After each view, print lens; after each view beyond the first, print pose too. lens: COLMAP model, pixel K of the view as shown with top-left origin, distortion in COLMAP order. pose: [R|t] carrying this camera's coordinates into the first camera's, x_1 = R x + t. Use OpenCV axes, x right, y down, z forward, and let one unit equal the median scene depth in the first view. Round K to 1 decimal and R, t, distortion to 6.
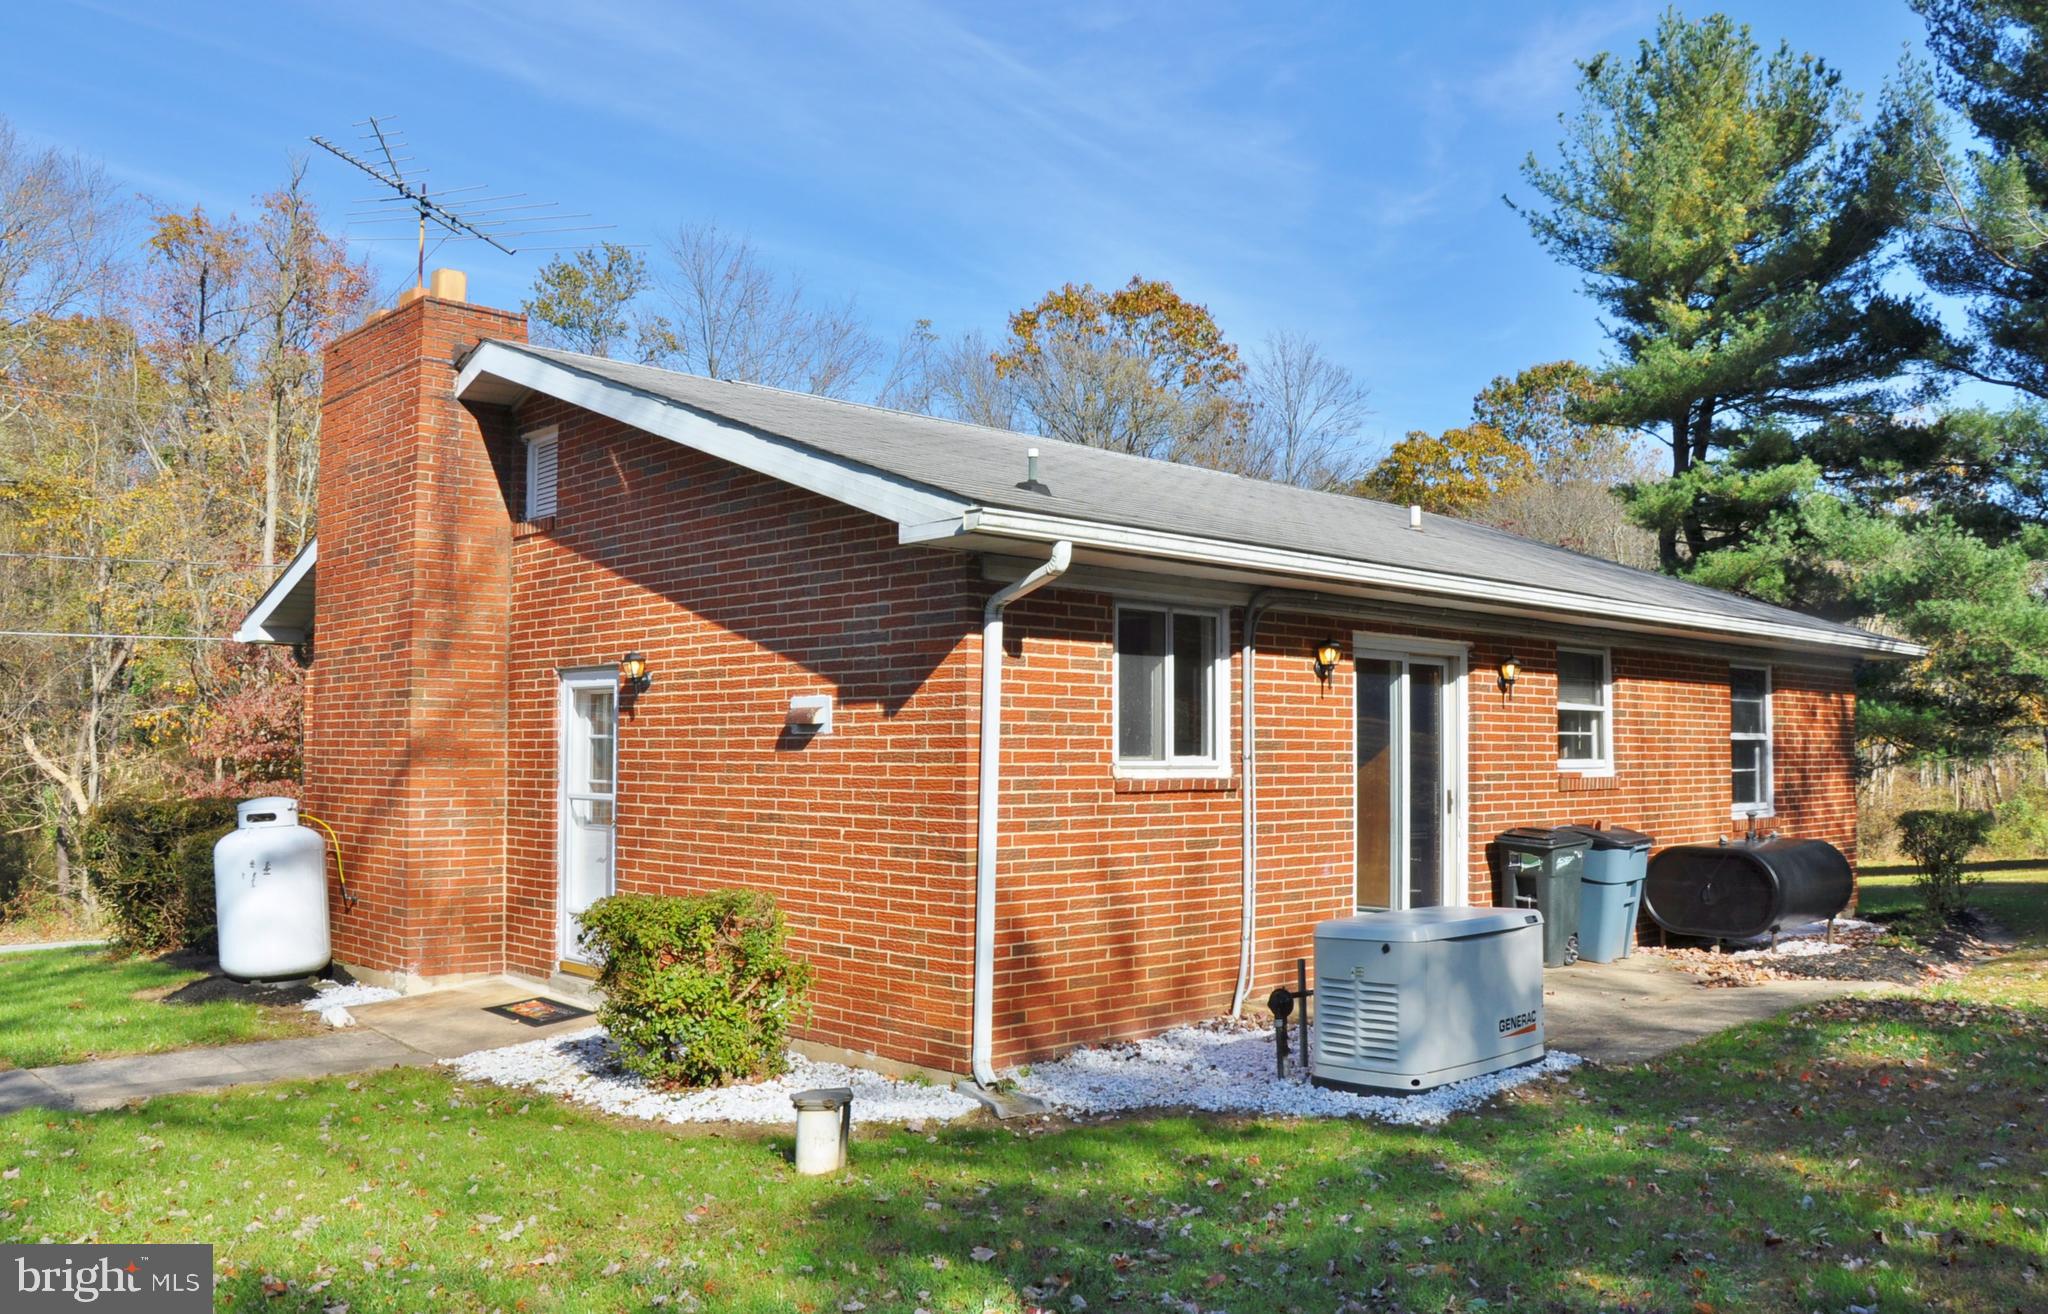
lens RADIAL K [[1637.3, 0, 1024.0], [0, 1637.3, 657.0], [0, 0, 1]] dist [-0.156733, 0.125210]
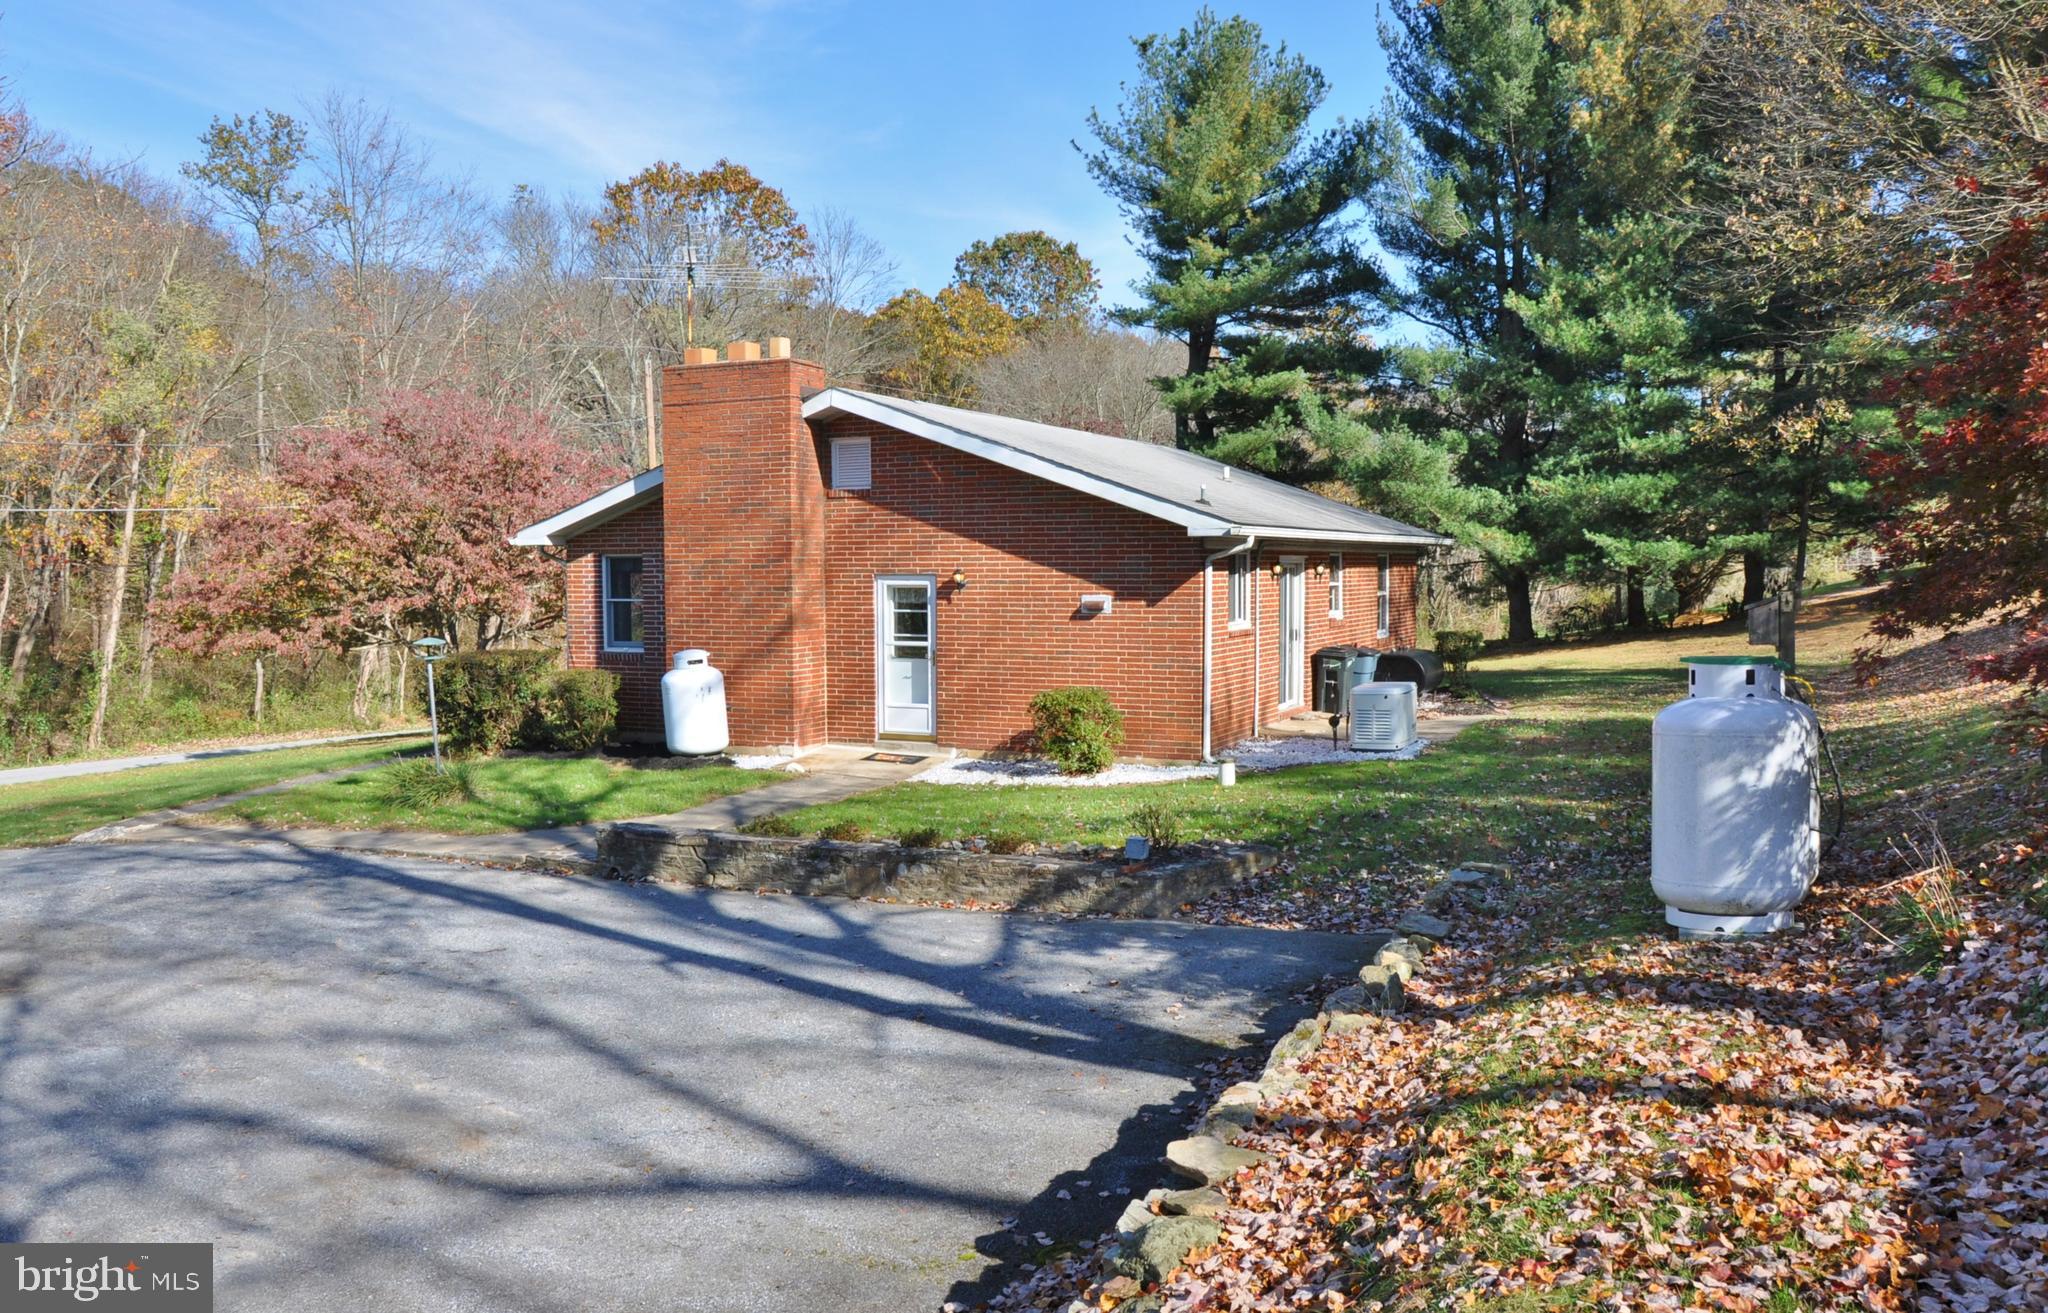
lens RADIAL K [[1637.3, 0, 1024.0], [0, 1637.3, 656.5], [0, 0, 1]] dist [-0.156733, 0.125210]
pose [[0.929348, -0.028825, 0.368077, -0.818904], [-0.014519, 0.993323, 0.114447, -0.114117], [-0.368918, -0.111705, 0.922725, -0.771679]]
